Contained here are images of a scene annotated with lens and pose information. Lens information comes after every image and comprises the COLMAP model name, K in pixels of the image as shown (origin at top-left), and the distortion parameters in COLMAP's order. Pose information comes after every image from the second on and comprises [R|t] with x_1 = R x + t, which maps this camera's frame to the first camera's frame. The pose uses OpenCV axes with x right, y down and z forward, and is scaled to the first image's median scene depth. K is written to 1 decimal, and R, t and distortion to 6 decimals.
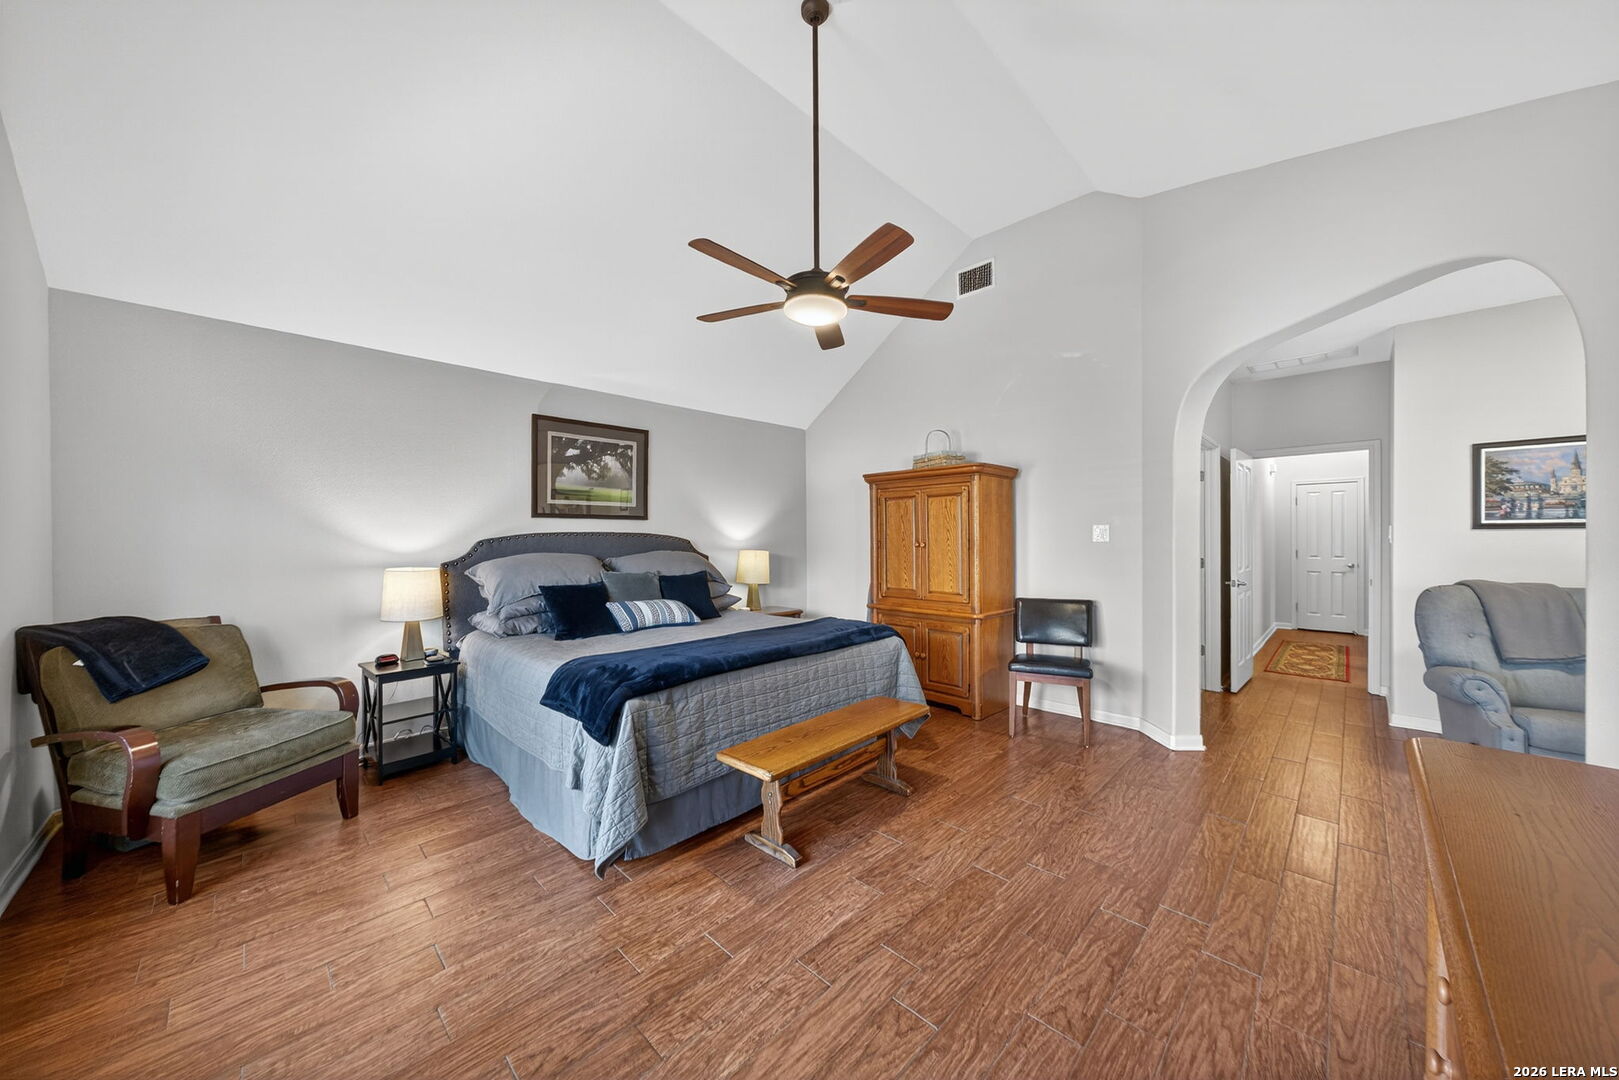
lens RADIAL K [[584.2, 0, 811.2], [0, 584.2, 537.3], [0, 0, 1]] dist [-0.002001, 0.000291]
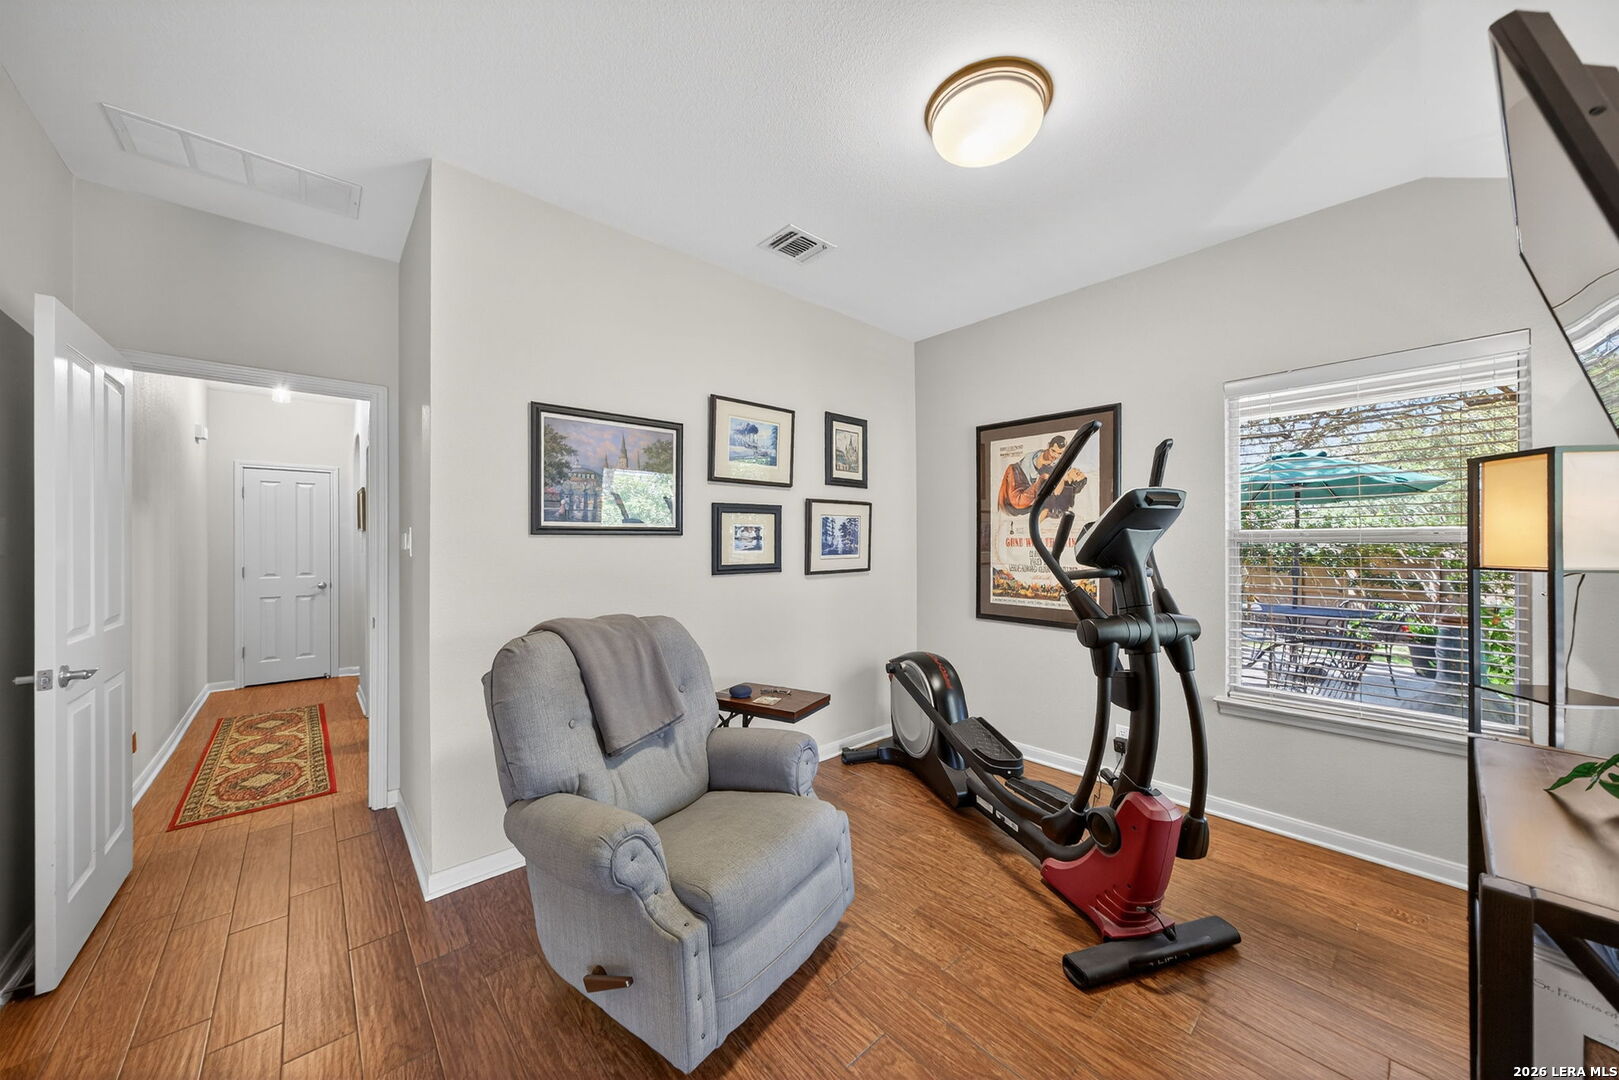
lens RADIAL K [[584.2, 0, 811.2], [0, 584.2, 537.3], [0, 0, 1]] dist [-0.002001, 0.000291]
pose [[0.108302, 0.005546, 0.994103, 0.519032], [0.009442, 0.999934, -0.006608, -0.003727], [-0.994073, 0.010102, 0.108243, 0.612536]]
